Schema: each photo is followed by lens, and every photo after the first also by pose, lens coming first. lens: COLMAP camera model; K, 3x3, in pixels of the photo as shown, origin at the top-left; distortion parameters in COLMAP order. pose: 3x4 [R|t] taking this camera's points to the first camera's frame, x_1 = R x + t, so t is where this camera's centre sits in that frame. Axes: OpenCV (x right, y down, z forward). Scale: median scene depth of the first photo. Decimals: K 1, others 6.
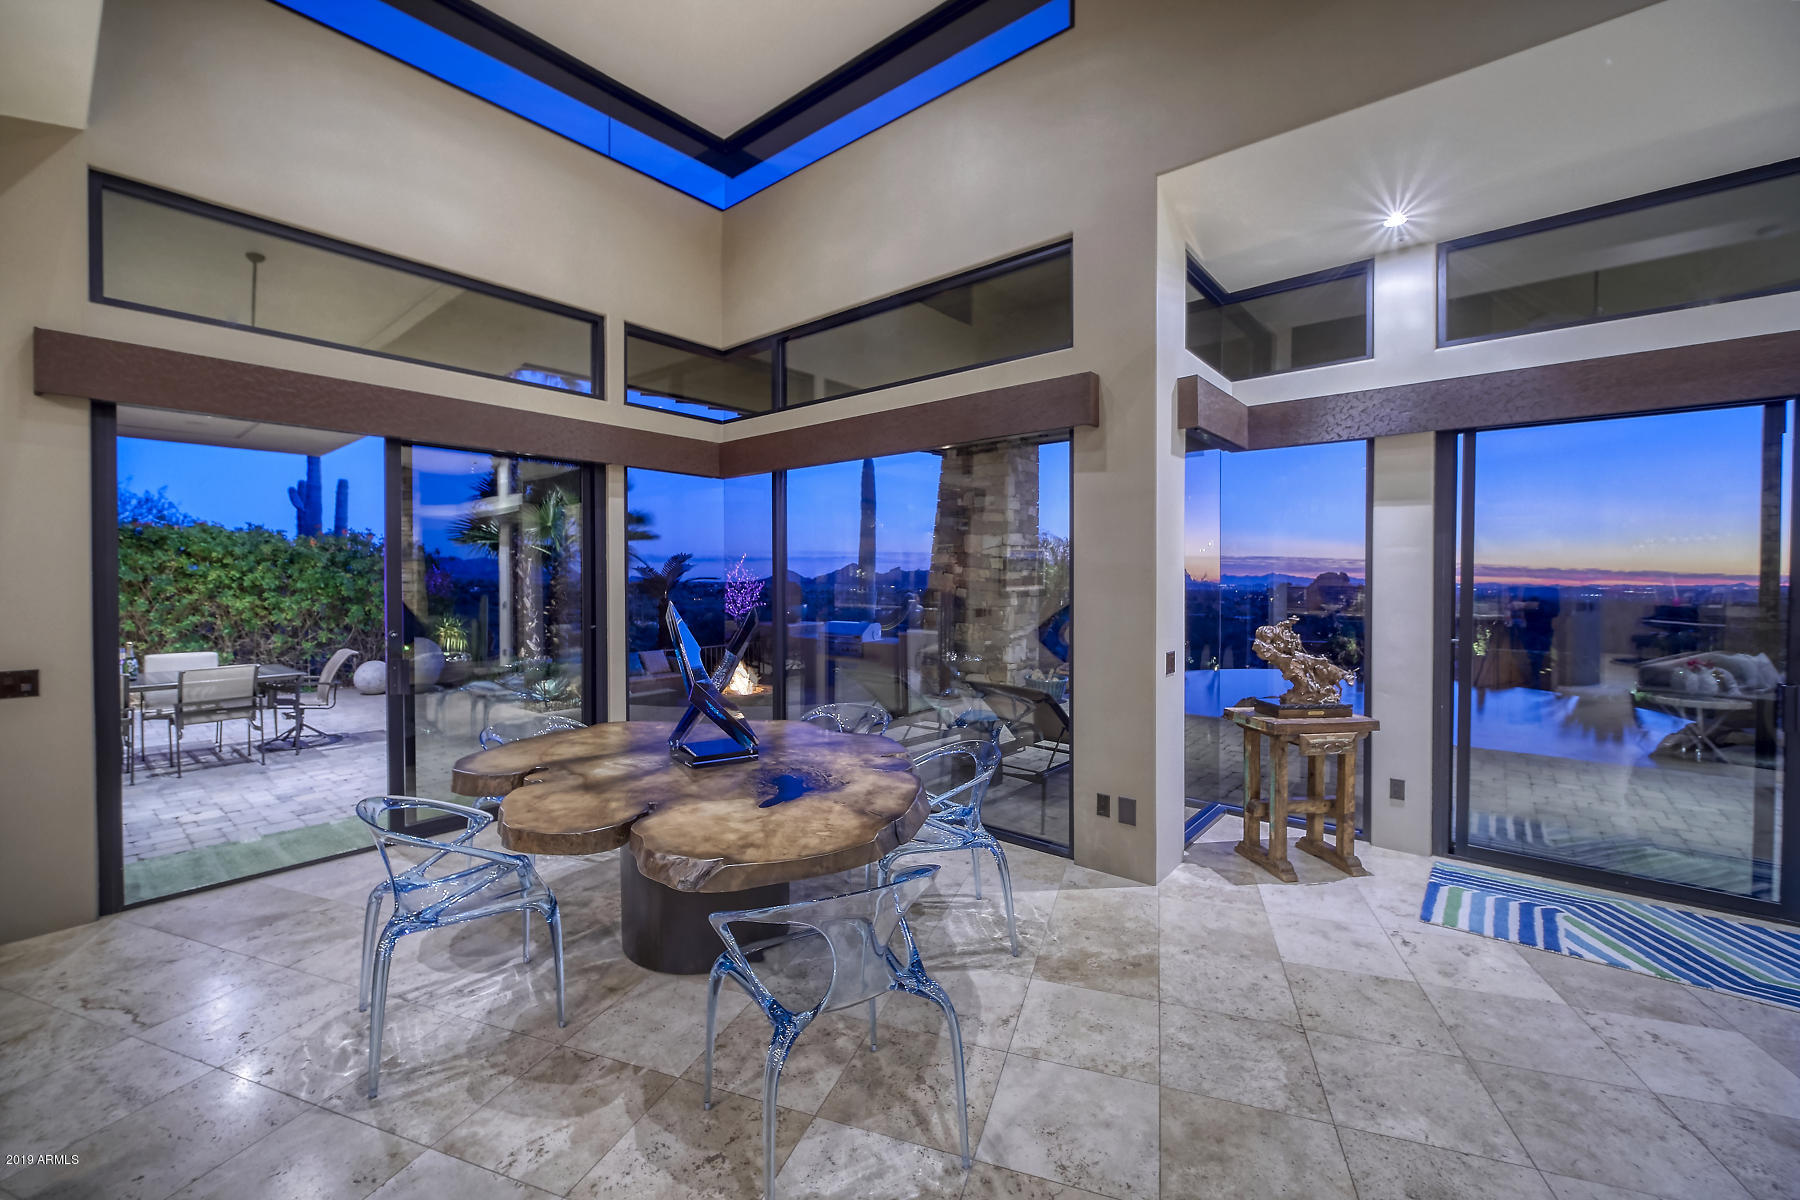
lens RADIAL K [[730.0, 0, 898.1], [0, 730.0, 588.4], [0, 0, 1]] dist [0.000002, 0.000047]
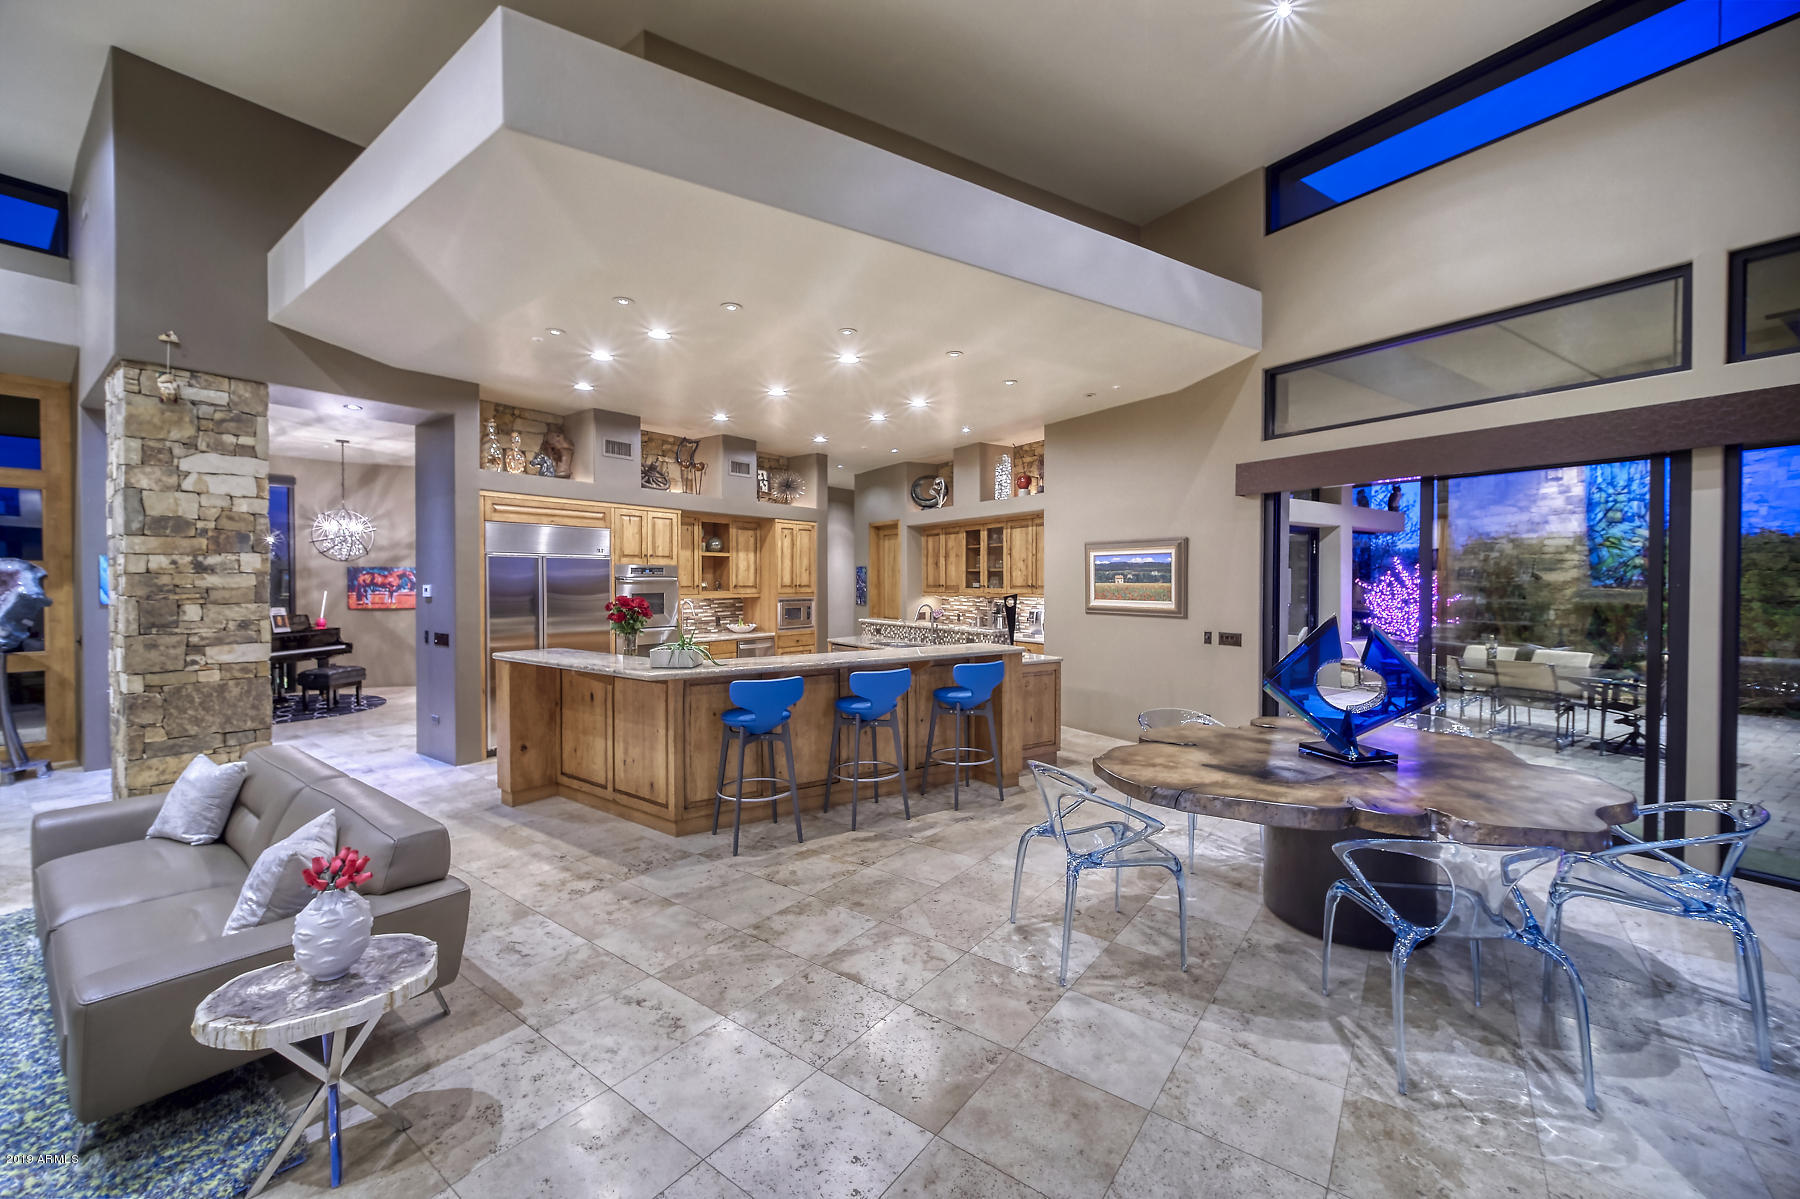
lens RADIAL K [[730.0, 0, 898.1], [0, 730.0, 587.9], [0, 0, 1]] dist [0.000002, 0.000047]
pose [[-0.298342, 0.005497, -0.954443, 0.958190], [-0.018118, 0.999771, 0.011422, -0.019598], [0.954287, 0.020700, -0.298174, 0.659172]]
